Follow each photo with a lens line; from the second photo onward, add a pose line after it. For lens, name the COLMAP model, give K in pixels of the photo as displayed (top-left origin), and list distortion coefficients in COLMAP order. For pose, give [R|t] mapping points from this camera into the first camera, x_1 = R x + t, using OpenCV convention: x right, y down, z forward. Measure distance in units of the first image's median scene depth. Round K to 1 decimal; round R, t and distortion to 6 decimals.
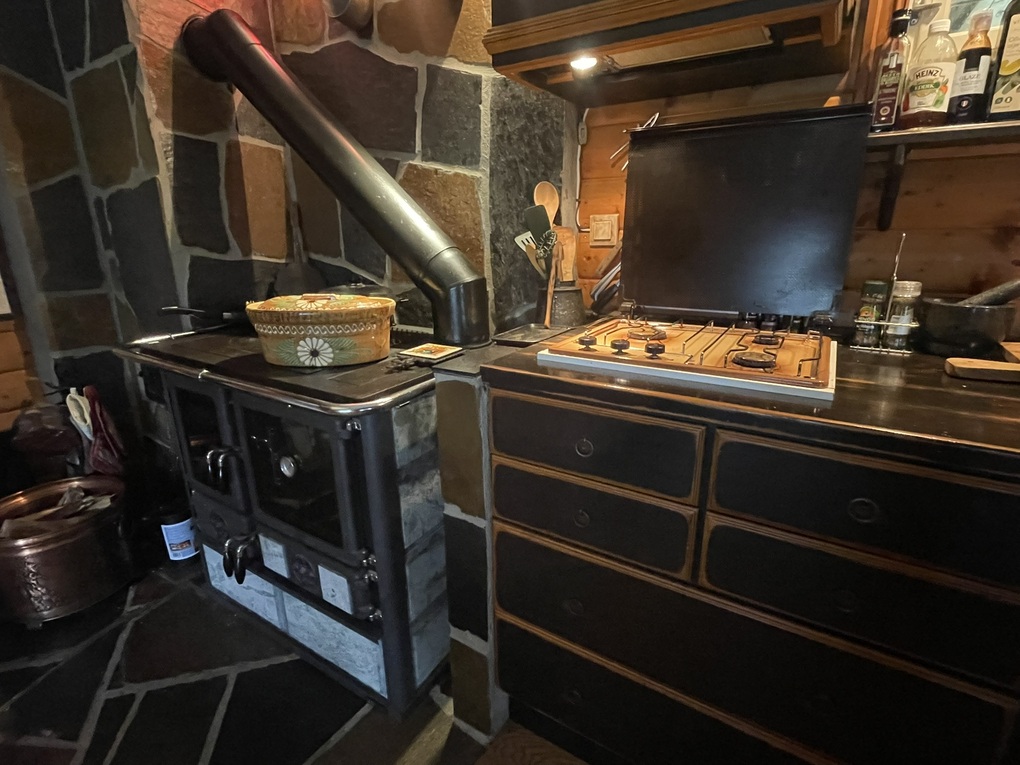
lens RADIAL K [[510.6, 0, 507.8], [0, 510.6, 378.0], [0, 0, 1]] dist [-0.001629, -0.000009]
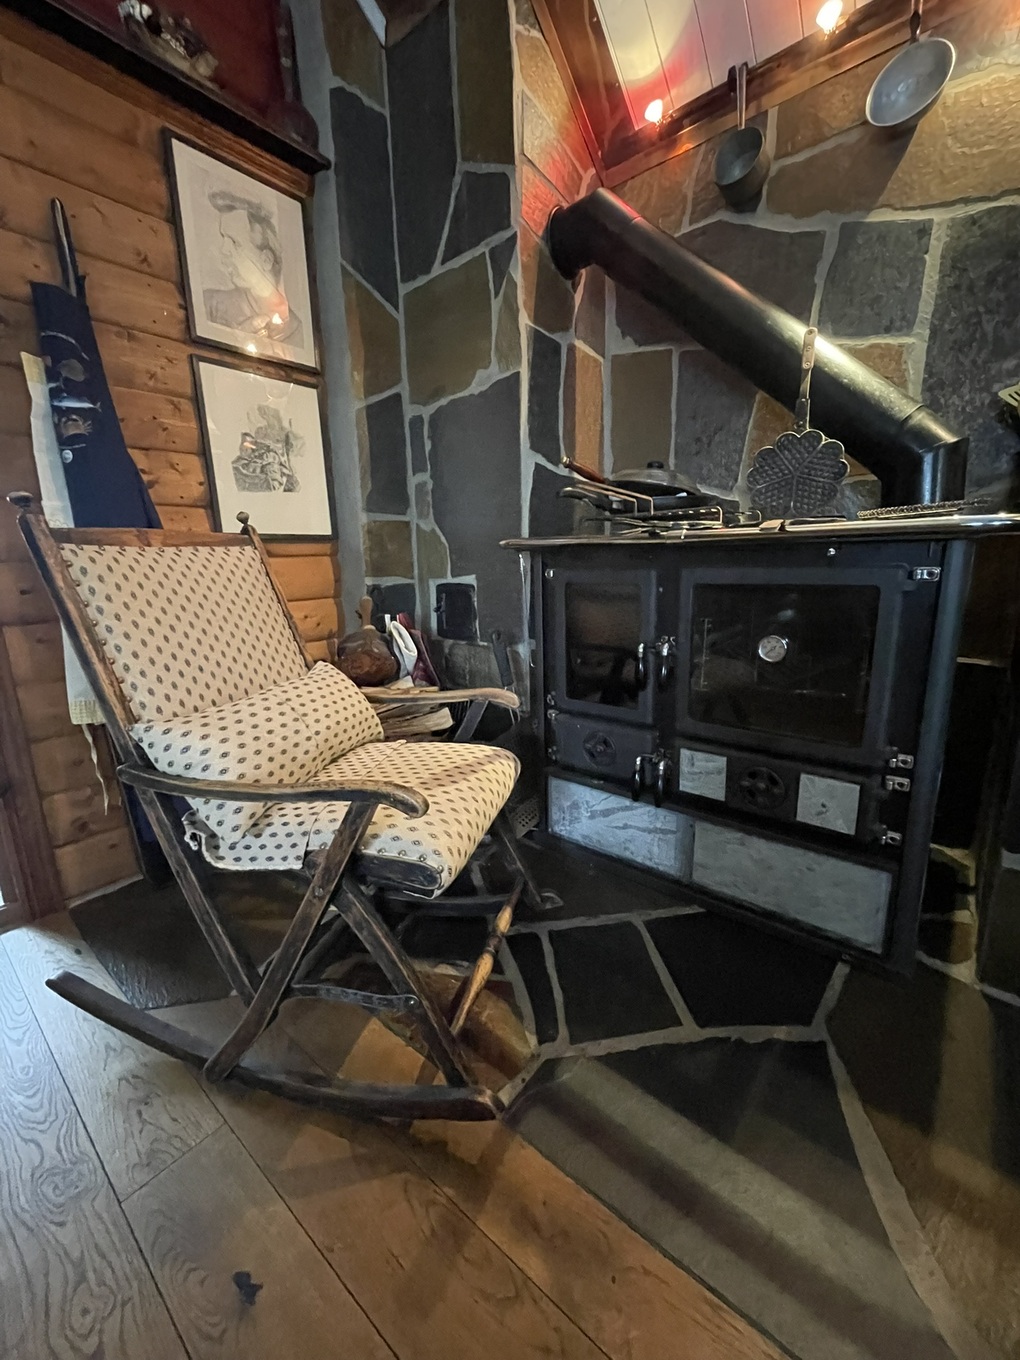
lens RADIAL K [[549.4, 0, 516.2], [0, 549.4, 679.0], [0, 0, 1]] dist [-0.003660, -0.000801]
pose [[0.992154, 0.009777, -0.124637, -0.586678], [-0.017763, 0.997848, -0.063125, 0.229910], [0.123752, 0.064844, 0.990192, 0.058974]]
